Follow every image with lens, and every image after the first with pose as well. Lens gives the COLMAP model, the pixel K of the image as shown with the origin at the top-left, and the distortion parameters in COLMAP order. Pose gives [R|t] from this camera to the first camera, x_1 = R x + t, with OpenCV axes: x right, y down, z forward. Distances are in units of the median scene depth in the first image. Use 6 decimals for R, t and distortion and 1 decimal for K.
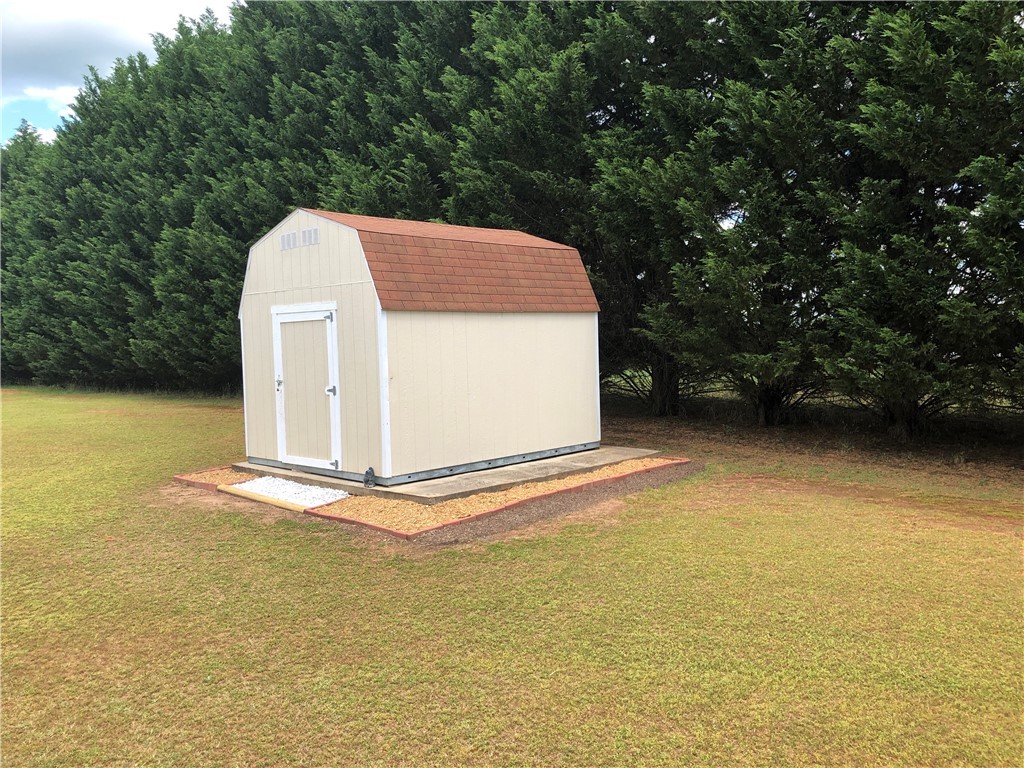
lens RADIAL K [[841.6, 0, 516.5], [0, 841.6, 379.2], [0, 0, 1]] dist [0.055064, -0.051061]
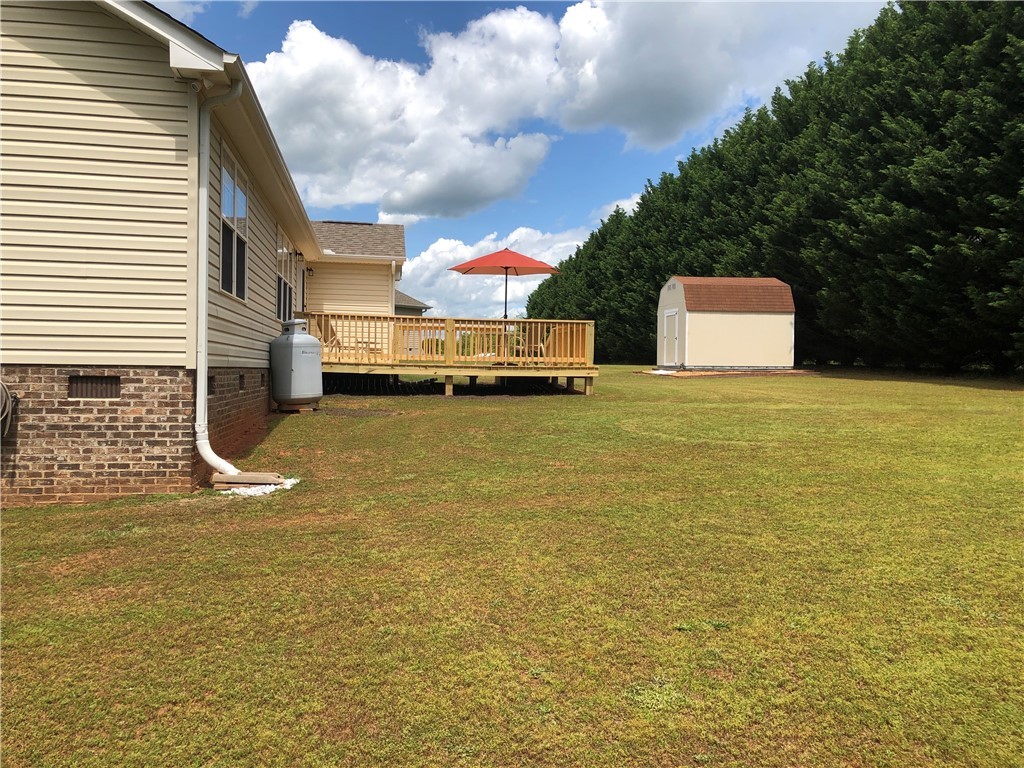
lens RADIAL K [[841.6, 0, 513.4], [0, 841.6, 383.9], [0, 0, 1]] dist [0.055064, -0.051061]
pose [[0.790786, 0.044240, -0.610492, 0.422785], [-0.055122, 0.998479, 0.000955, 0.074628], [0.609605, 0.032896, 0.792022, -0.617811]]
